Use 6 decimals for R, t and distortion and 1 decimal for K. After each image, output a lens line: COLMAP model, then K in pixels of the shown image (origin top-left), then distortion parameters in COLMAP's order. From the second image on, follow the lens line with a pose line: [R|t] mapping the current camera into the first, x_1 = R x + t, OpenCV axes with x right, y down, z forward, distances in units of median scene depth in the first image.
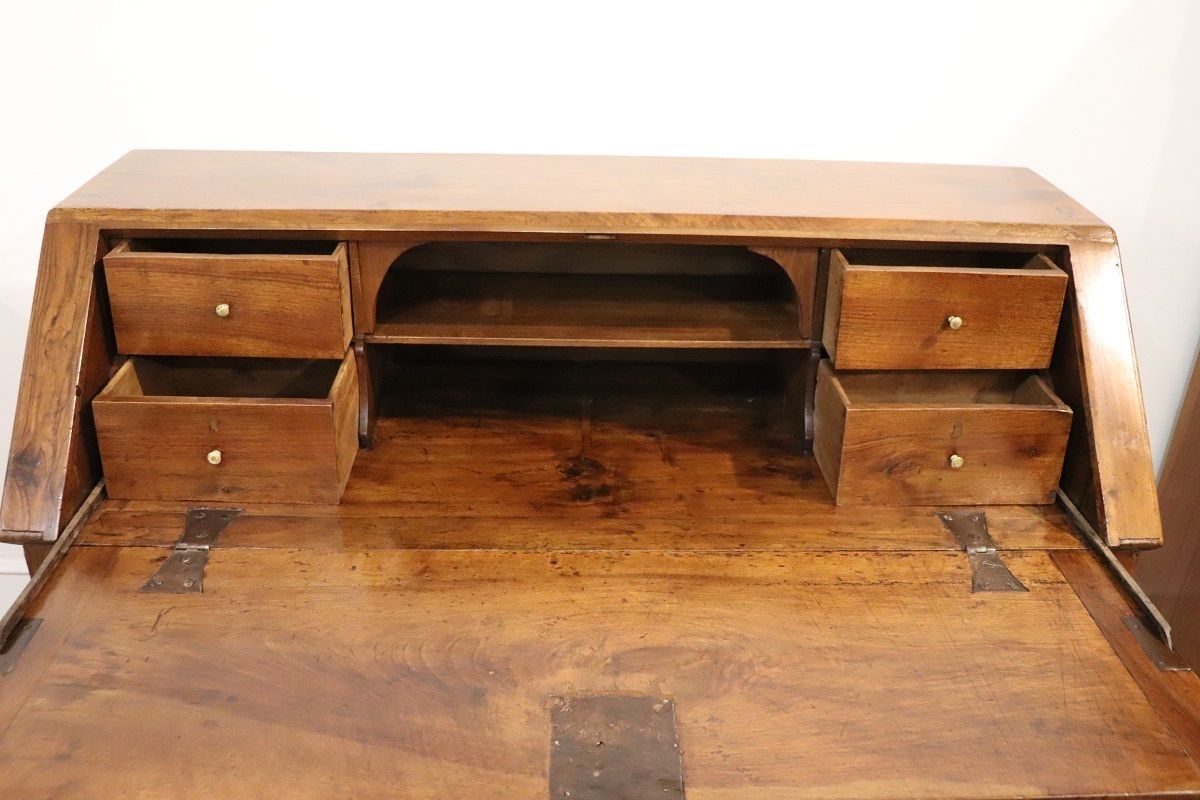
lens RADIAL K [[1120.7, 0, 600.0], [0, 1120.7, 400.0], [0, 0, 1]] dist [-0.145297, 0.175338]
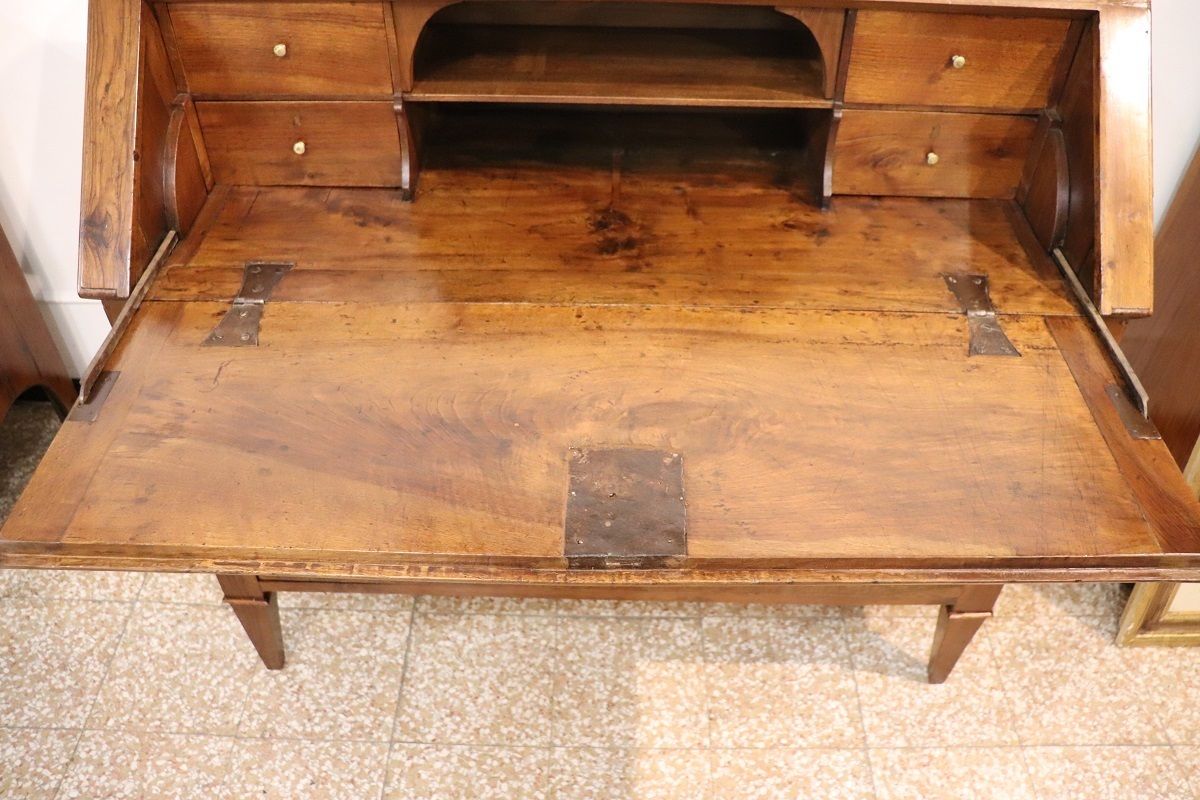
lens RADIAL K [[982.4, 0, 600.0], [0, 982.4, 400.0], [0, 0, 1]] dist [-0.178751, 0.155885]
pose [[0.998694, 0.019237, -0.047322, 0.024481], [-0.005187, 0.959781, 0.280701, -0.040907], [0.050819, -0.280089, 0.958628, 0.073000]]
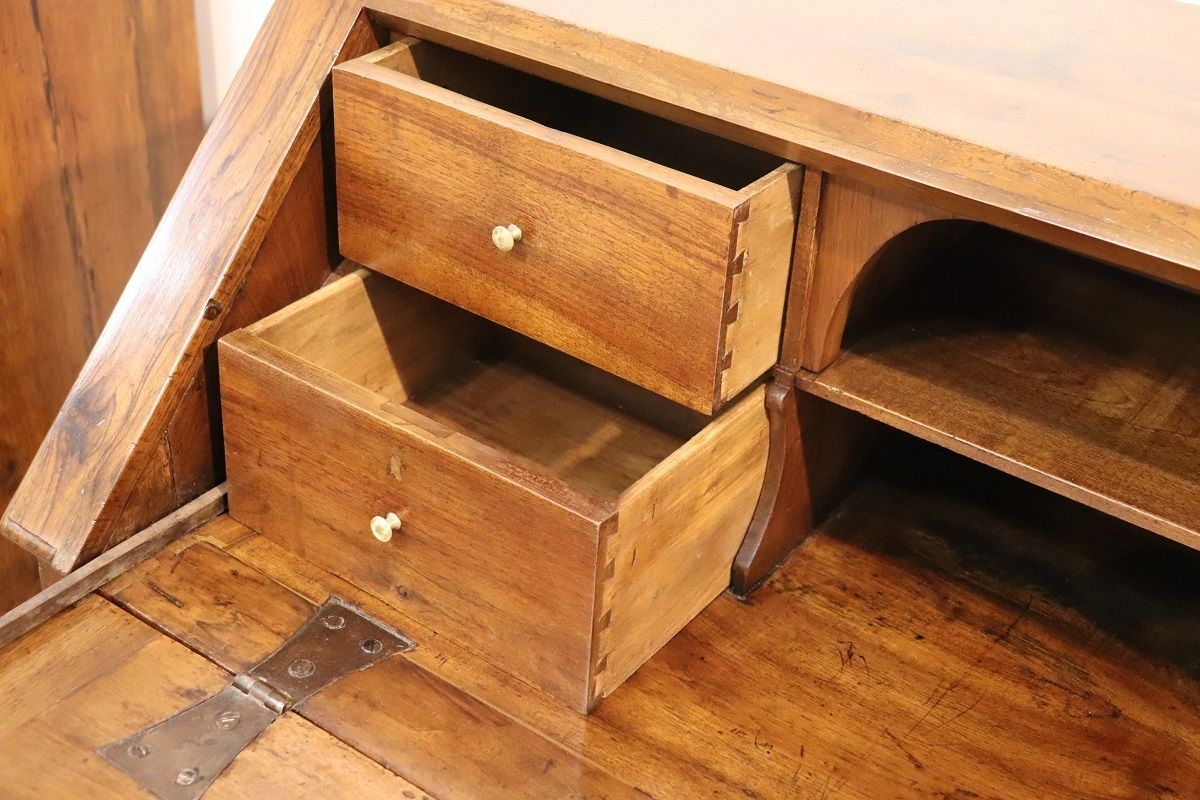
lens RADIAL K [[1635.0, 0, 612.9], [0, 1635.0, 402.4], [0, 0, 1]] dist [-0.024813, 0.407976]
pose [[0.794337, 0.339547, -0.503722, 0.075606], [-0.296333, 0.940437, 0.166628, -0.151887], [0.530297, 0.016911, 0.847643, 0.450346]]
